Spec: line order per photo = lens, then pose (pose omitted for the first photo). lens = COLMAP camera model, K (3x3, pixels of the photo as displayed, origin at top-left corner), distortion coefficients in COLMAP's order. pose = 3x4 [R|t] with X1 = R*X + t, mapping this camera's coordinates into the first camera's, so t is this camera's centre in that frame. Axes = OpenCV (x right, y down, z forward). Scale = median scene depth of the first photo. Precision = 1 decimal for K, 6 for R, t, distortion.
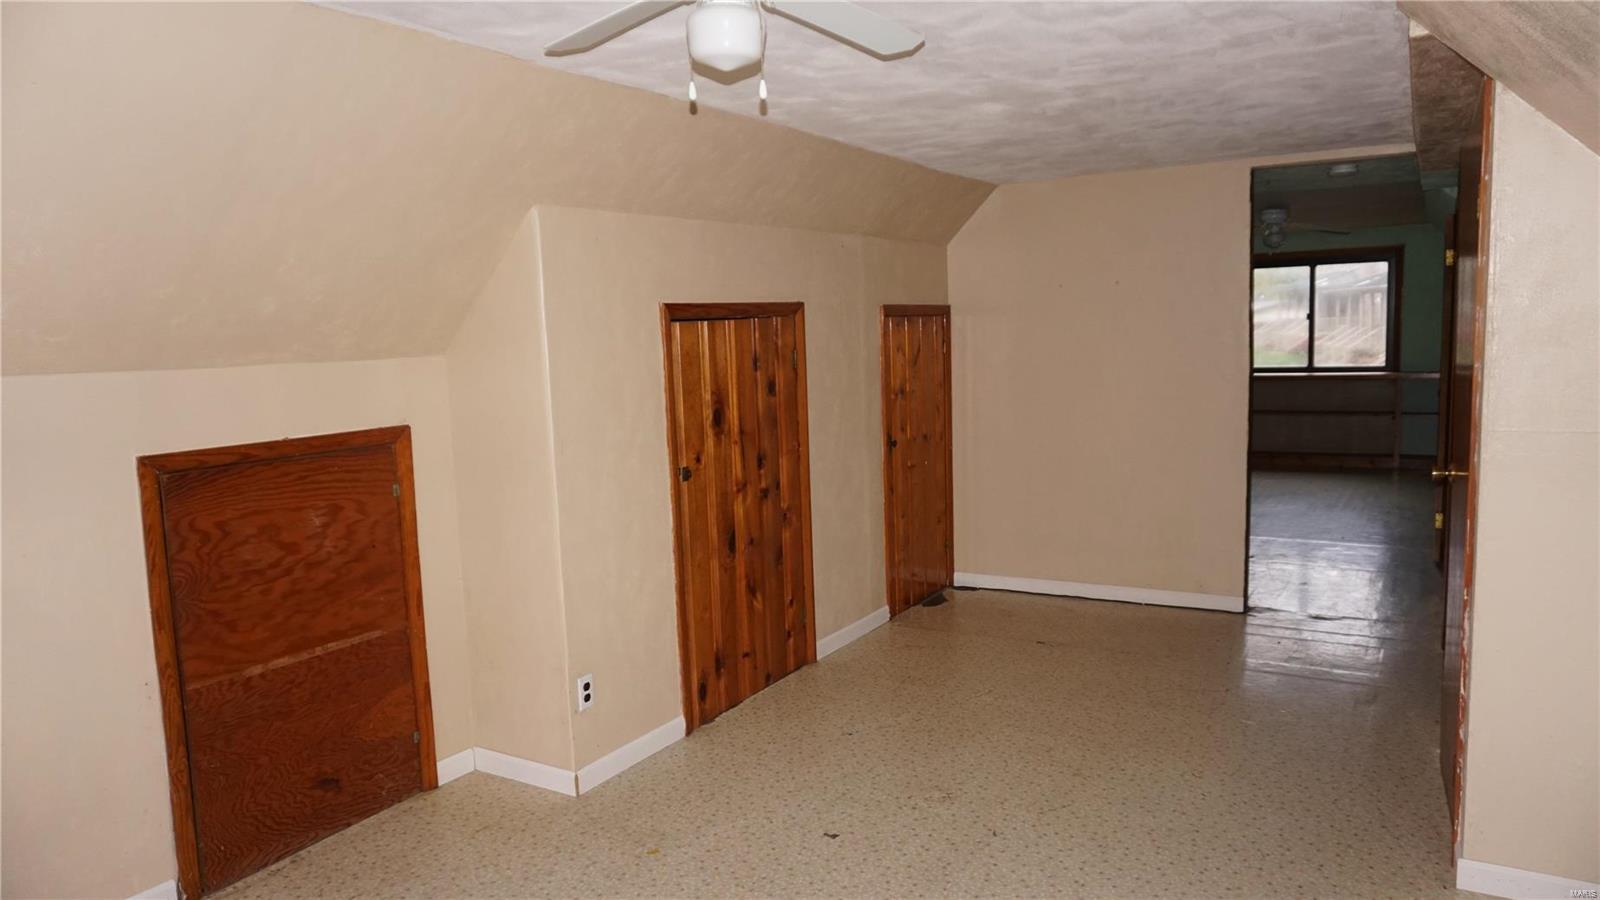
lens RADIAL K [[1074.8, 0, 800.9], [0, 1074.8, 455.0], [0, 0, 1]] dist [-0.017951, 0.001906]
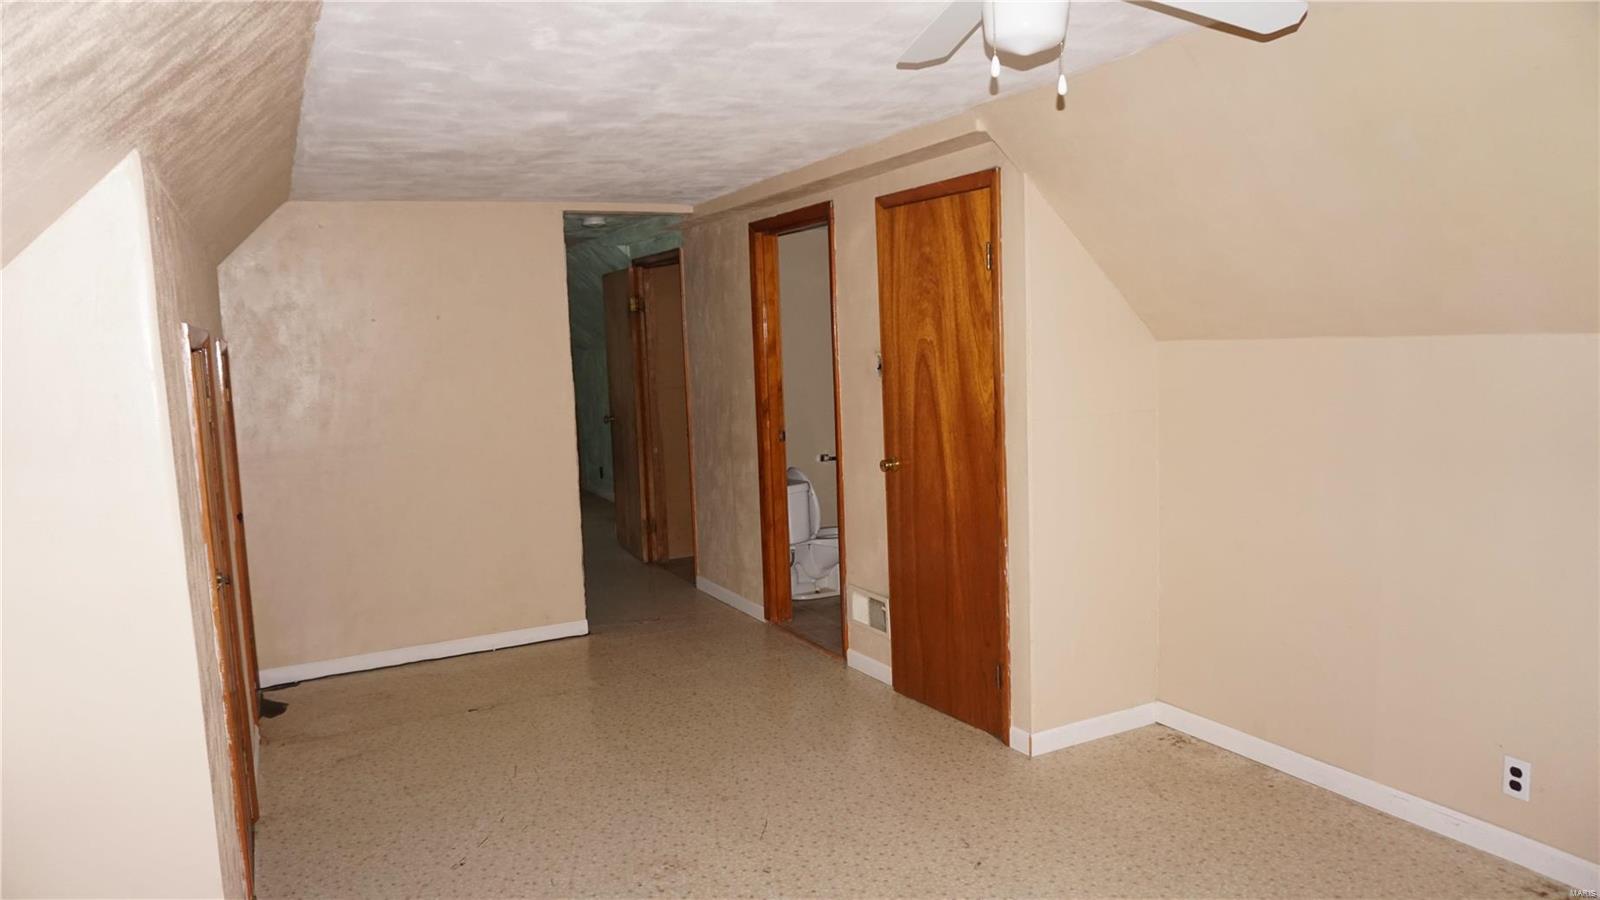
lens RADIAL K [[1074.8, 0, 798.9], [0, 1074.8, 447.3], [0, 0, 1]] dist [-0.017951, 0.001906]
pose [[0.539618, -0.074277, 0.838627, -0.334645], [0.121459, 0.992548, 0.009756, -0.018104], [-0.833102, 0.096594, 0.544619, 0.235330]]
